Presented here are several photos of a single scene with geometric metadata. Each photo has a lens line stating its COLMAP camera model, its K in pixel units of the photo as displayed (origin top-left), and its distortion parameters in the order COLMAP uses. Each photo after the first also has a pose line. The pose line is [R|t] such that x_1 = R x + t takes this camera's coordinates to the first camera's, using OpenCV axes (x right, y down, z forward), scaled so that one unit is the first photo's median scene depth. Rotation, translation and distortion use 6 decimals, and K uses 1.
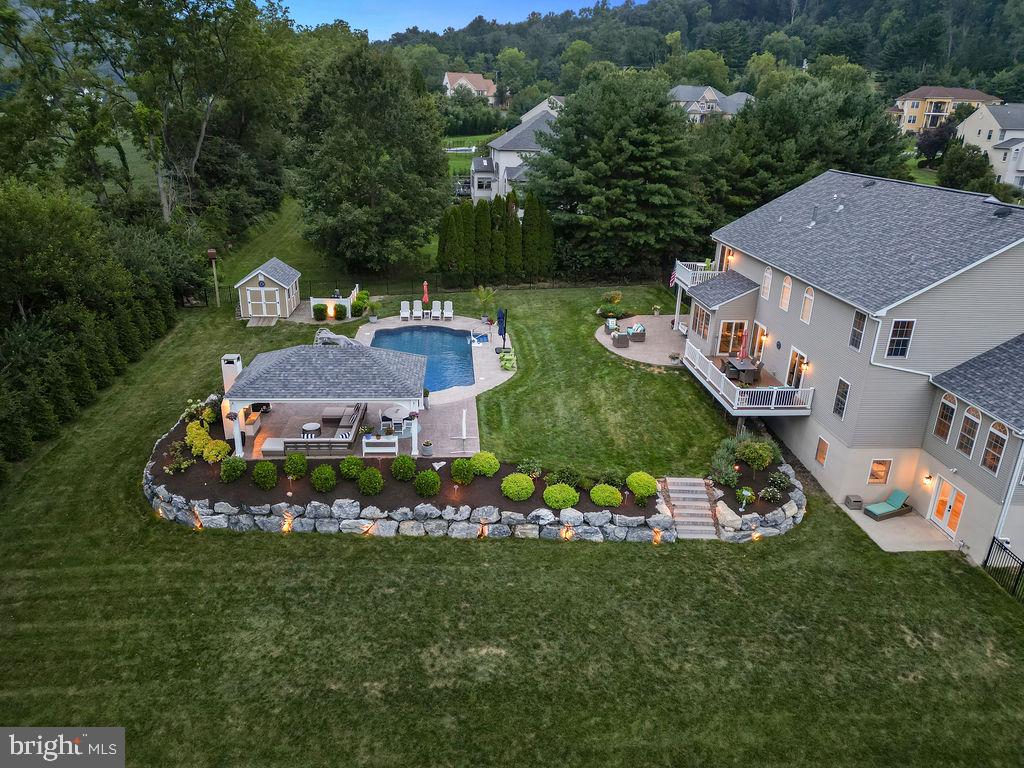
lens RADIAL K [[706.0, 0, 512.0], [0, 706.0, 384.0], [0, 0, 1]] dist [0.057825, -0.044540]
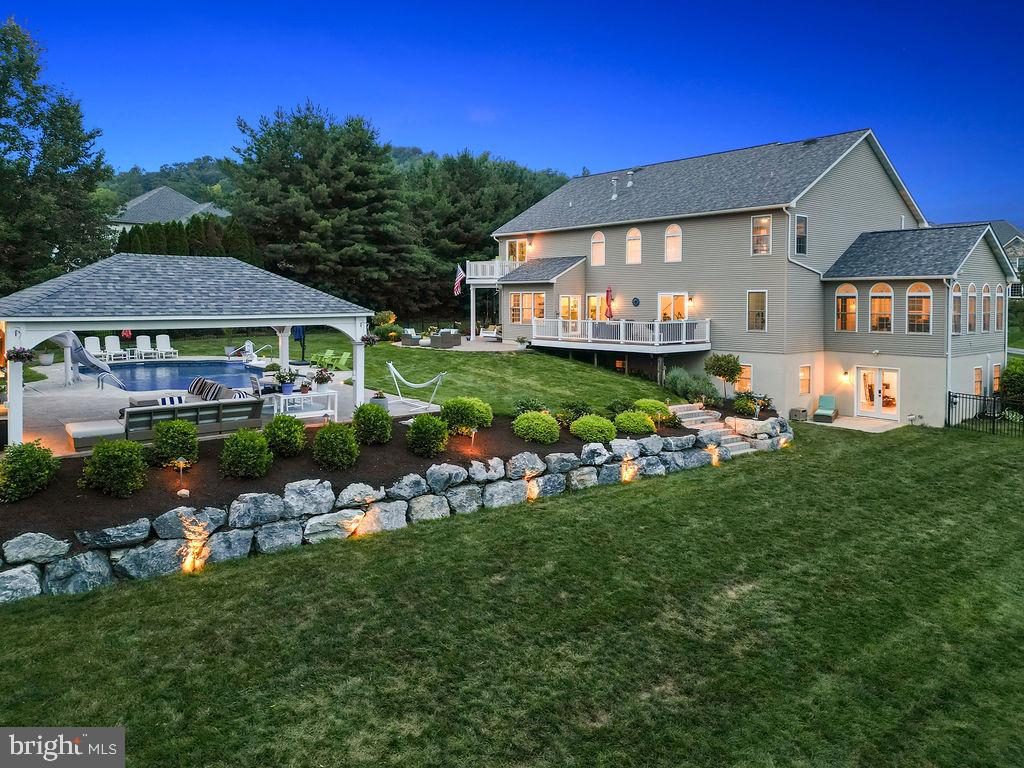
lens RADIAL K [[734.5, 0, 513.0], [0, 734.5, 343.2], [0, 0, 1]] dist [0.043046, 0.001408]
pose [[0.808128, -0.062269, 0.585707, -0.426318], [0.230597, 0.948469, -0.217330, 0.222041], [-0.541992, 0.310692, 0.780843, 0.458136]]
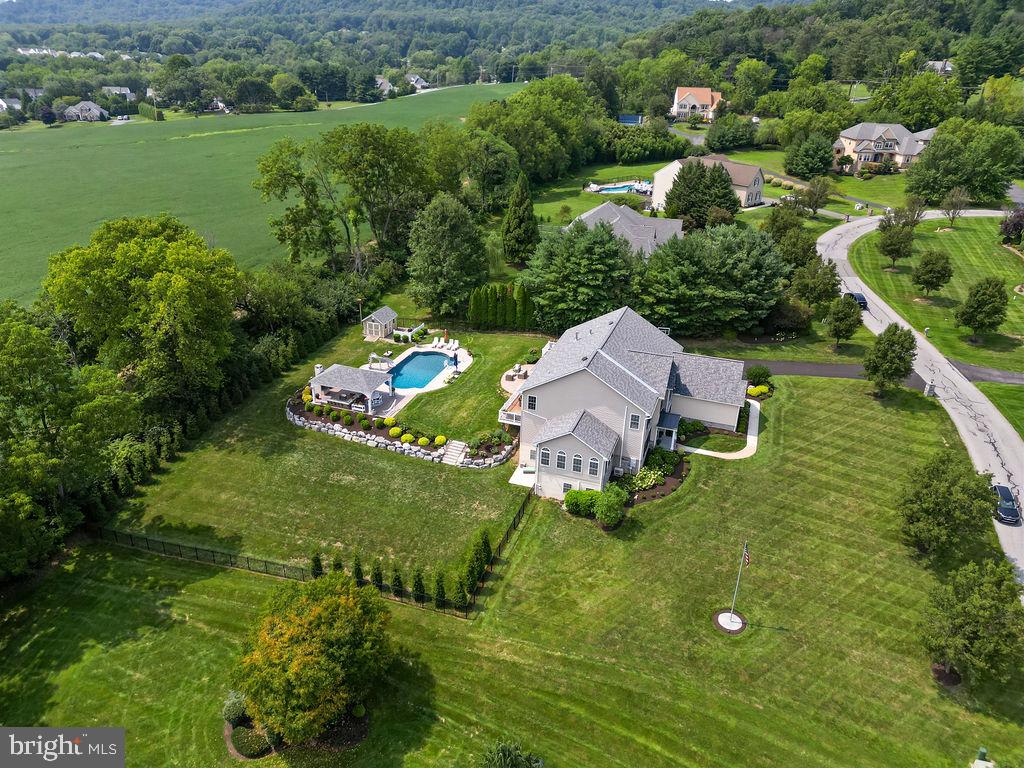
lens RADIAL K [[706.0, 0, 512.0], [0, 706.0, 384.0], [0, 0, 1]] dist [0.057825, -0.044540]
pose [[0.919335, 0.164959, -0.357229, 1.376467], [-0.145023, 0.986016, 0.082098, -0.325950], [0.365776, -0.023669, 0.930402, -1.354579]]
